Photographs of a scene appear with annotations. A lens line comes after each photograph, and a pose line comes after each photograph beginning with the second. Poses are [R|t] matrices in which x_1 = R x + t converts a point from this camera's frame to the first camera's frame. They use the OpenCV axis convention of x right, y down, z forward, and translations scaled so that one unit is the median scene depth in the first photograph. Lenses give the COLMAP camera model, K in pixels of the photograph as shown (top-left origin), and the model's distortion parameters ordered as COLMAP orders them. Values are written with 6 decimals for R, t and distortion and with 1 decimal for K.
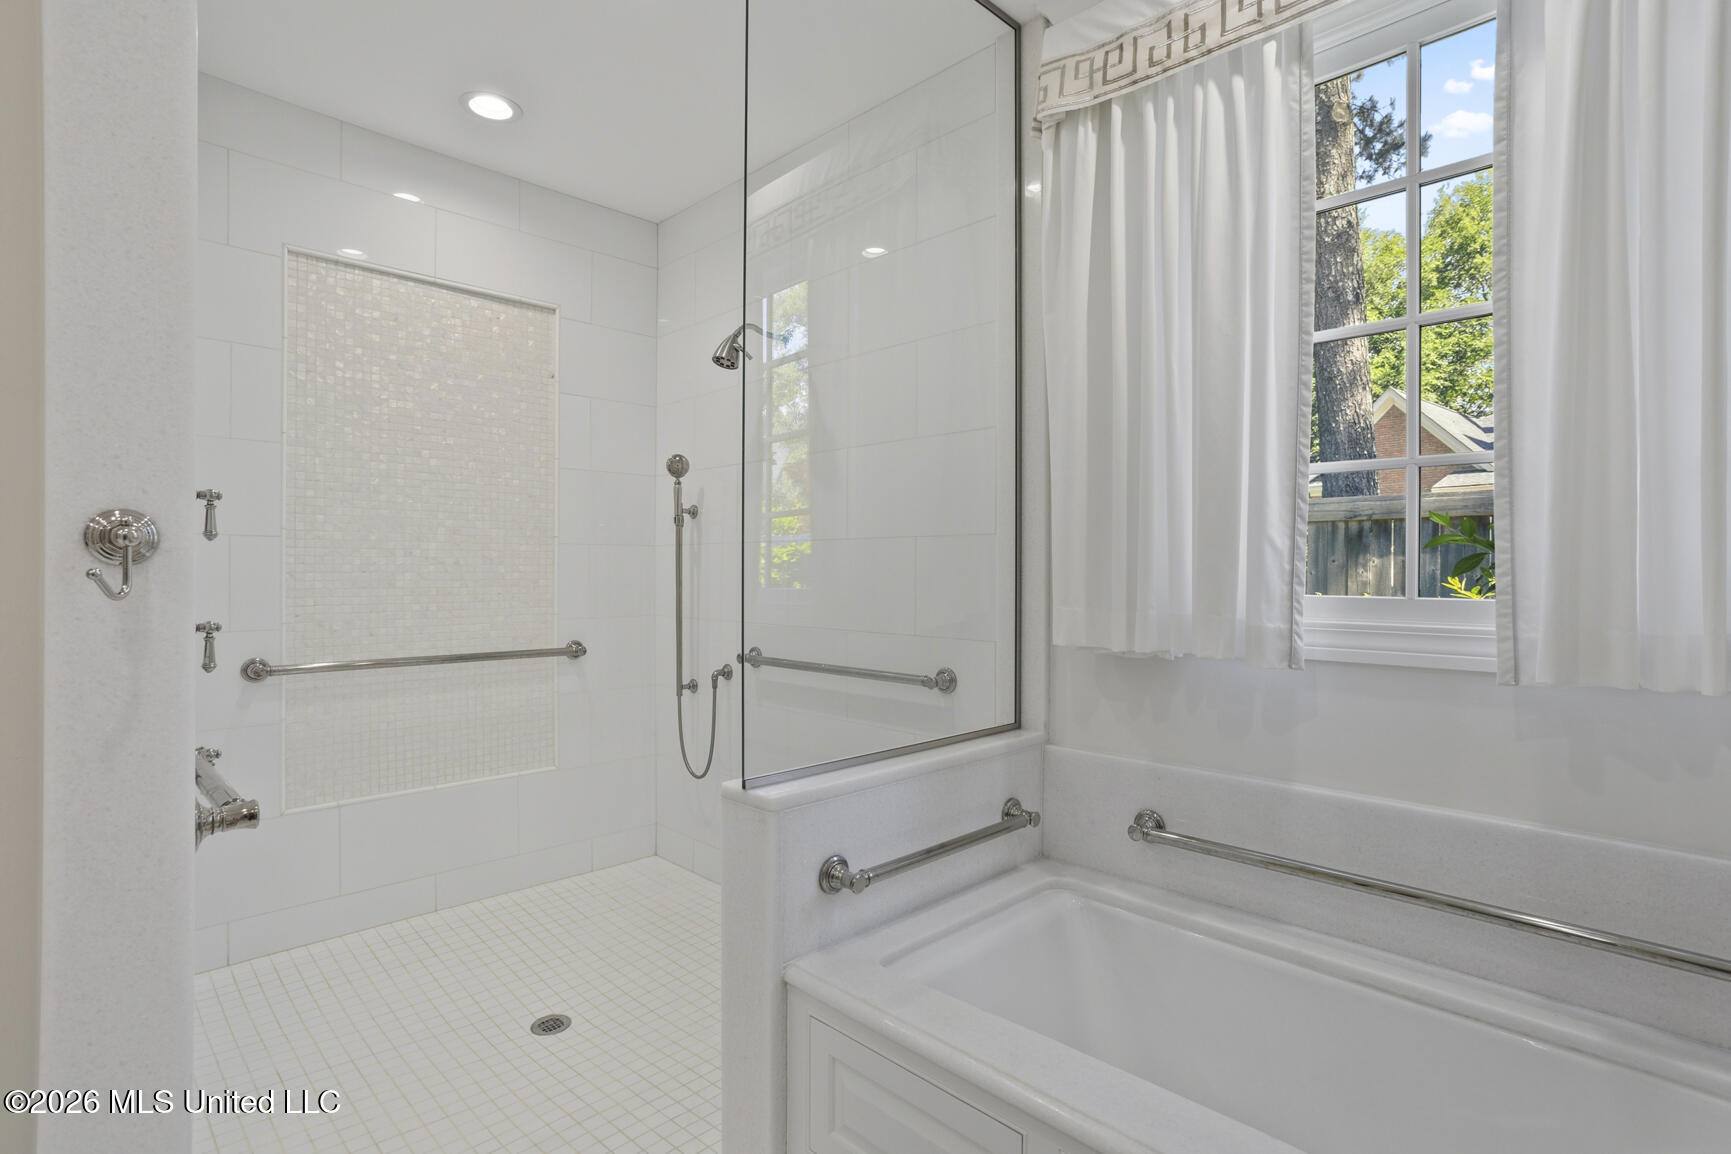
lens RADIAL K [[846.0, 0, 861.1], [0, 846.0, 574.8], [0, 0, 1]] dist [-0.048598, 0.034586]
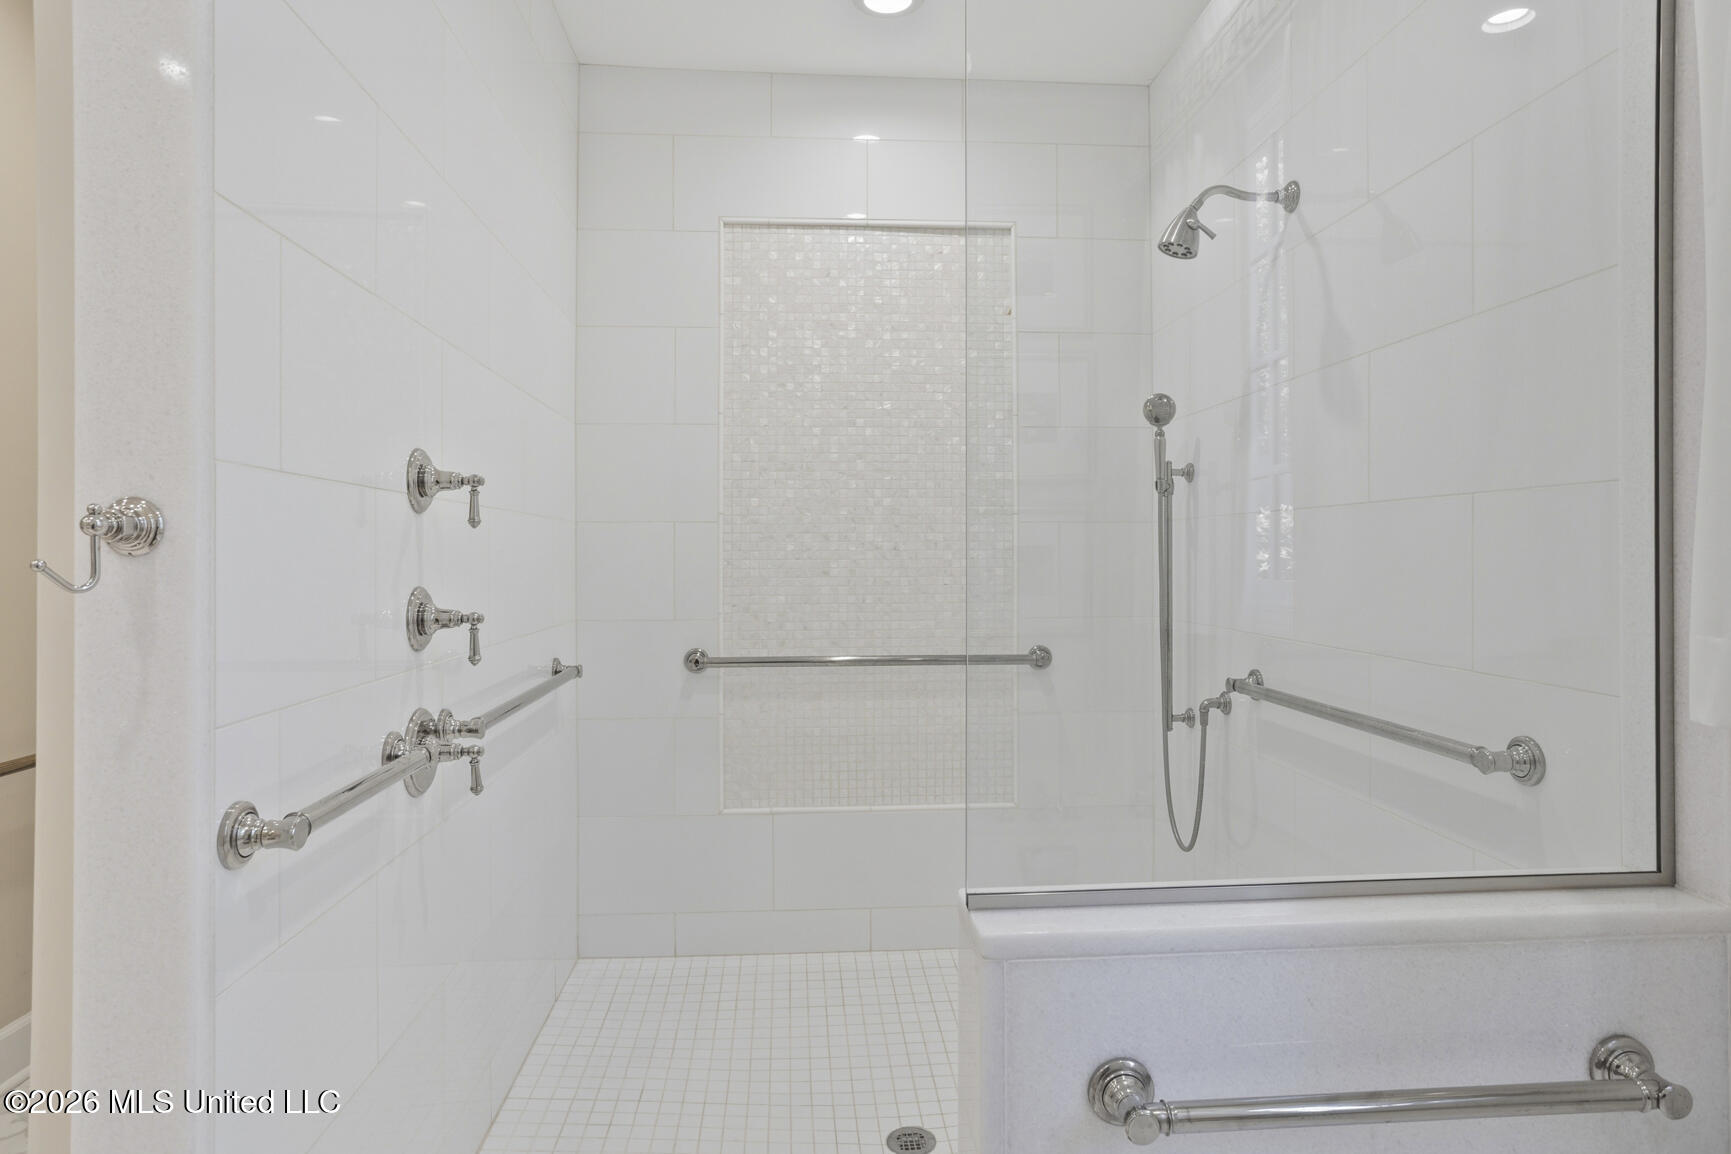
lens RADIAL K [[992.4, 0, 868.4], [0, 992.4, 554.5], [0, 0, 1]] dist [-0.050622, 0.039855]
pose [[0.762406, -0.005867, -0.647073, 0.162491], [0.002385, 0.999978, -0.006256, -0.001286], [0.647095, 0.003227, 0.762403, 0.234291]]
